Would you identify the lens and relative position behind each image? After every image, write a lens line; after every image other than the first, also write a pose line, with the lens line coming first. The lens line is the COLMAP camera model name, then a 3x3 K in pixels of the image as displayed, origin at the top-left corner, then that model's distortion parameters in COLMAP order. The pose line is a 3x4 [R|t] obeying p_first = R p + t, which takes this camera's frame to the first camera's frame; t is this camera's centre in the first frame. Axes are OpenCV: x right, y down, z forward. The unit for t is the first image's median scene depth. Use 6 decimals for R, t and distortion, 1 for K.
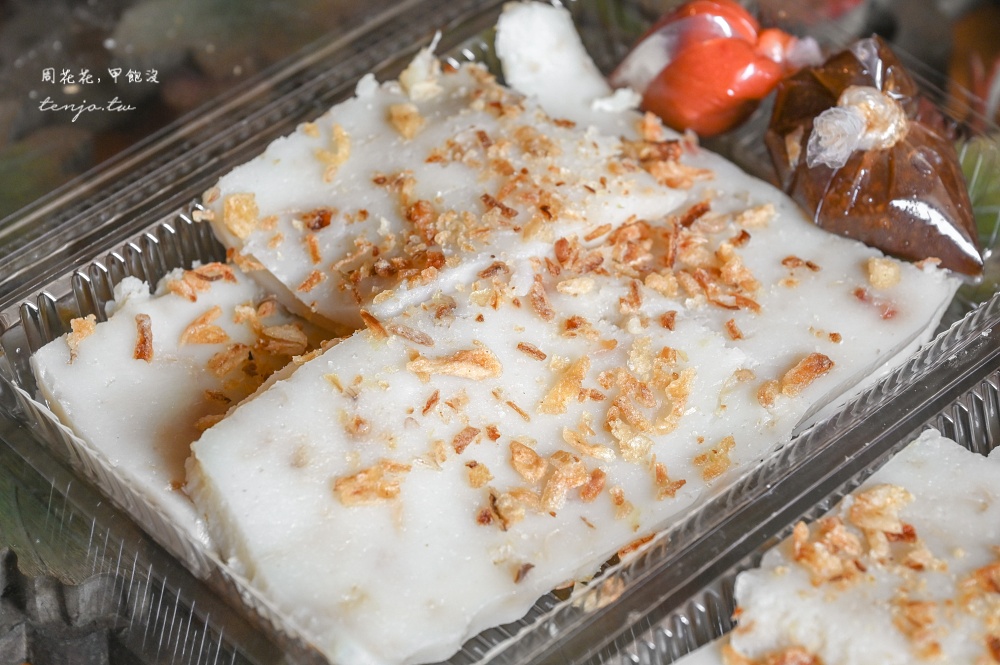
lens RADIAL K [[3592.2, 0, 506.3], [0, 3592.2, 333.2], [0, 0, 1]] dist [-0.096566, 0.000000]
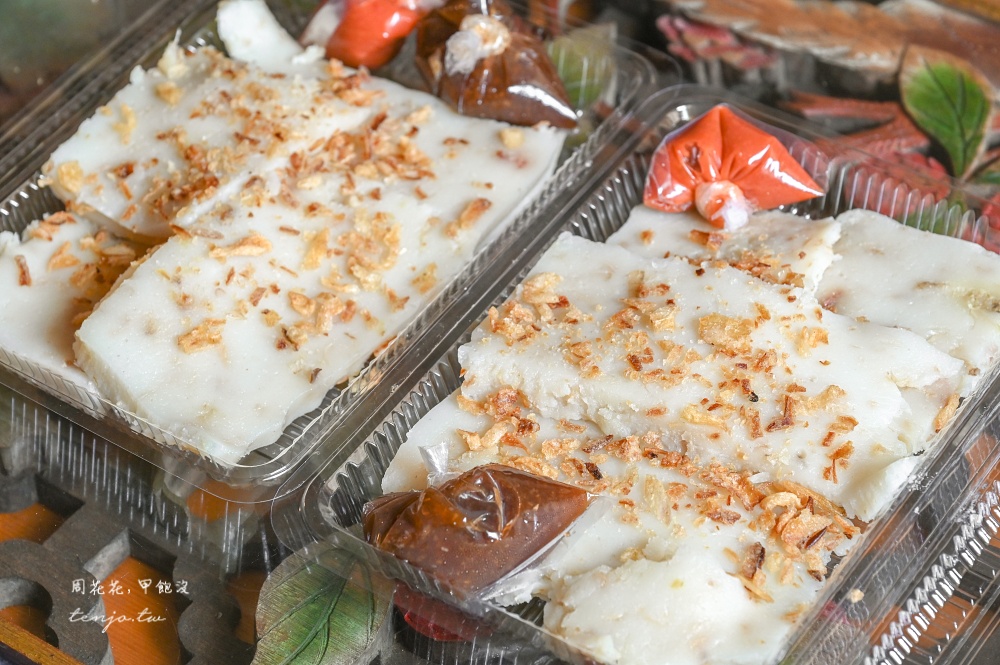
lens RADIAL K [[3086.3, 0, 497.9], [0, 3086.3, 329.9], [0, 0, 1]] dist [0.032418, 0.000000]
pose [[0.977398, -0.183744, 0.104554, -0.048402], [0.181841, 0.982942, 0.027532, 0.025323], [-0.107829, -0.007898, 0.994138, -0.261666]]
